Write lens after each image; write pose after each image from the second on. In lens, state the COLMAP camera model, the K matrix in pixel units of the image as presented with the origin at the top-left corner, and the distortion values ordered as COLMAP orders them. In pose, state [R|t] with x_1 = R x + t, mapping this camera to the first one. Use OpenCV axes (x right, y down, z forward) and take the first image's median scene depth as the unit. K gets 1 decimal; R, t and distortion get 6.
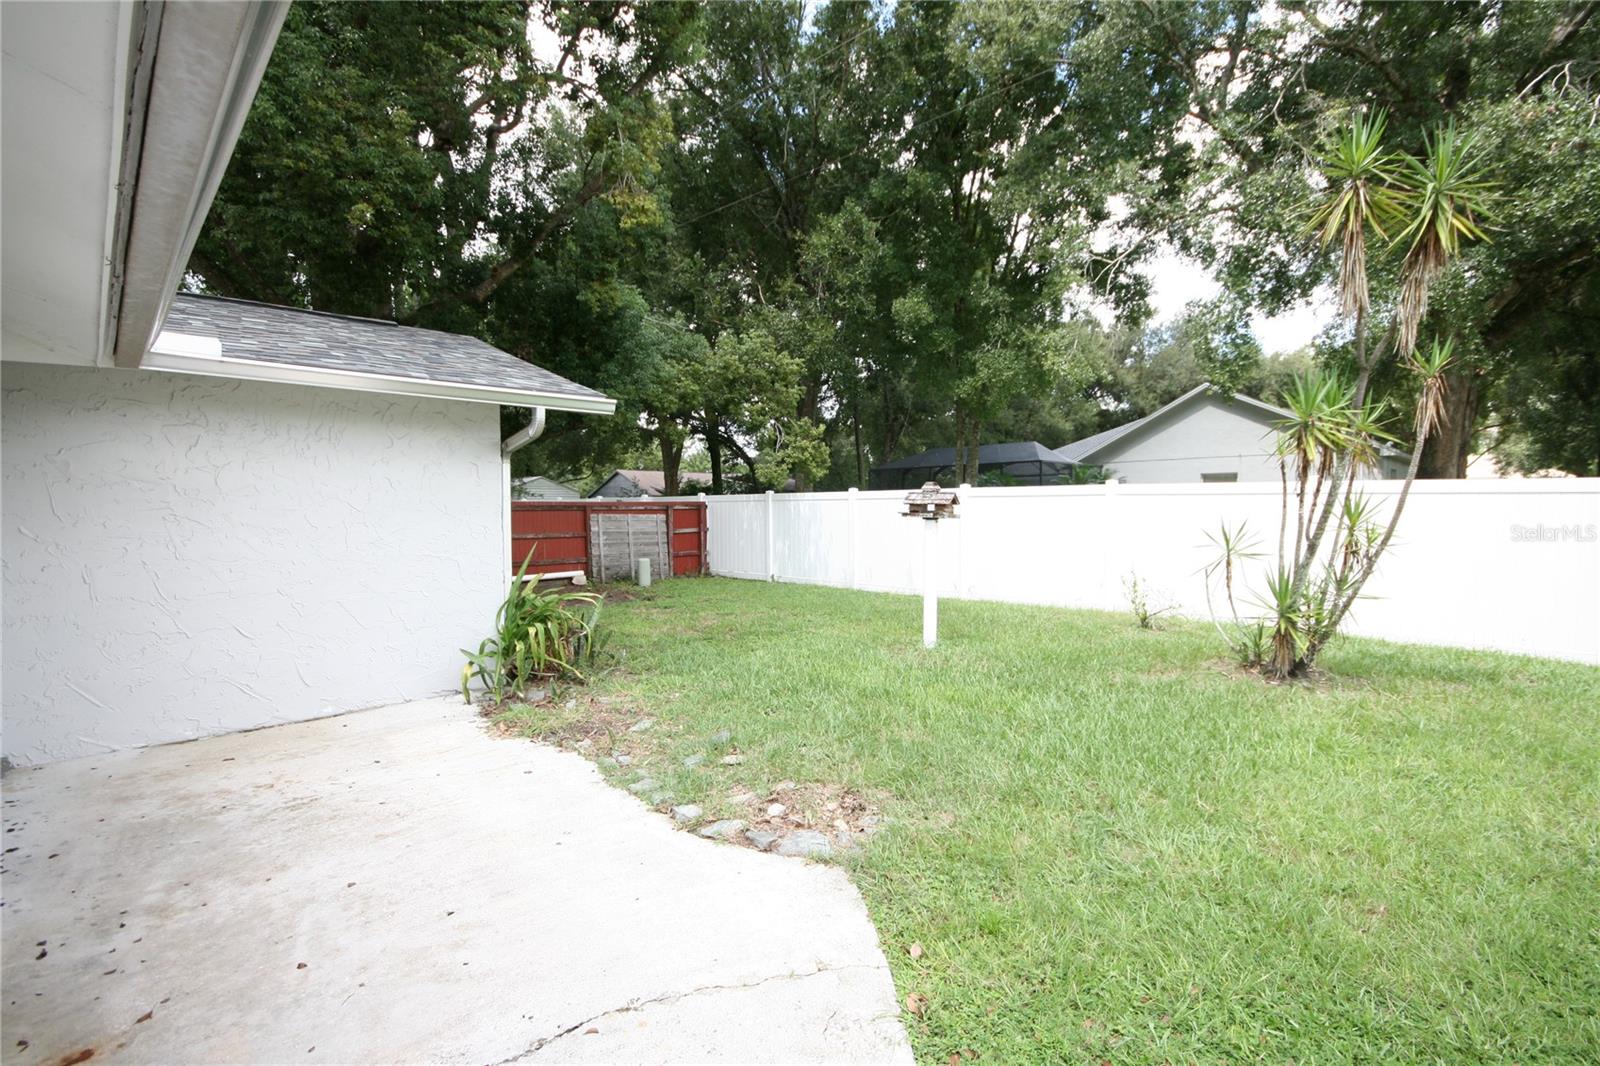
lens RADIAL K [[723.5, 0, 799.1], [0, 723.5, 543.4], [0, 0, 1]] dist [0.000686, -0.007252]
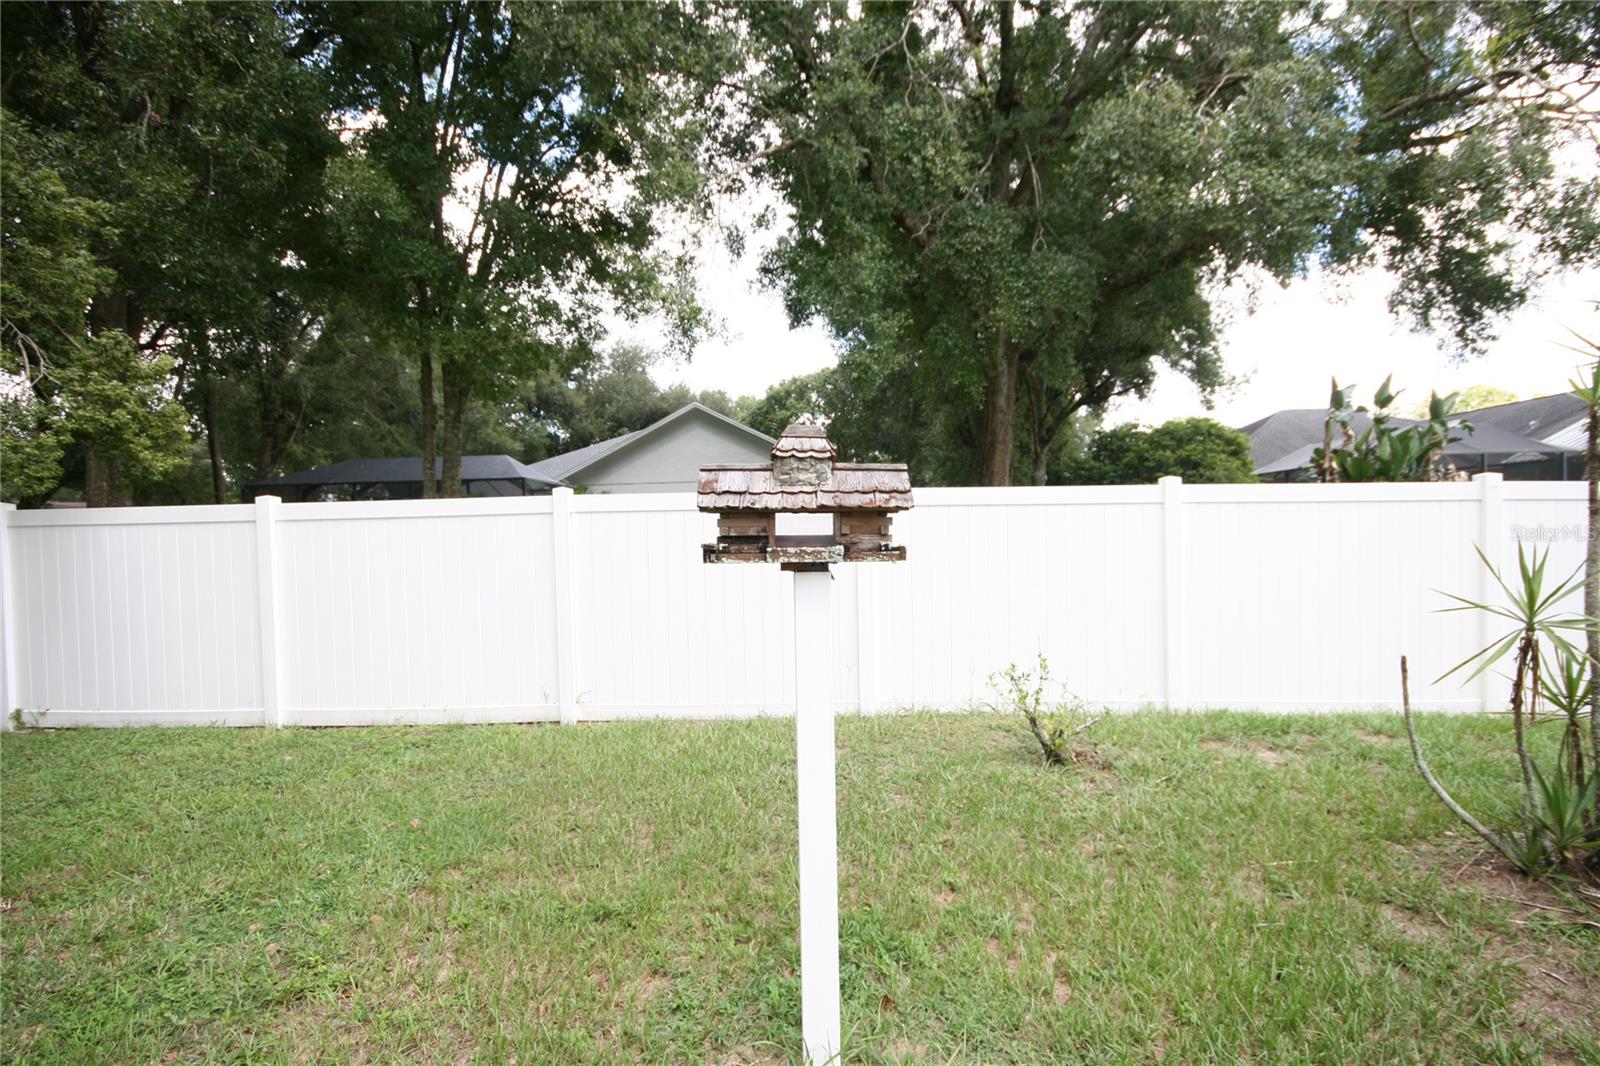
lens RADIAL K [[745.0, 0, 823.8], [0, 745.0, 544.5], [0, 0, 1]] dist [-0.000117, 0.000303]
pose [[0.718378, -0.021348, 0.695325, 0.001032], [0.048239, 0.998652, -0.019178, -0.005711], [-0.693978, 0.047319, 0.718439, 0.124168]]
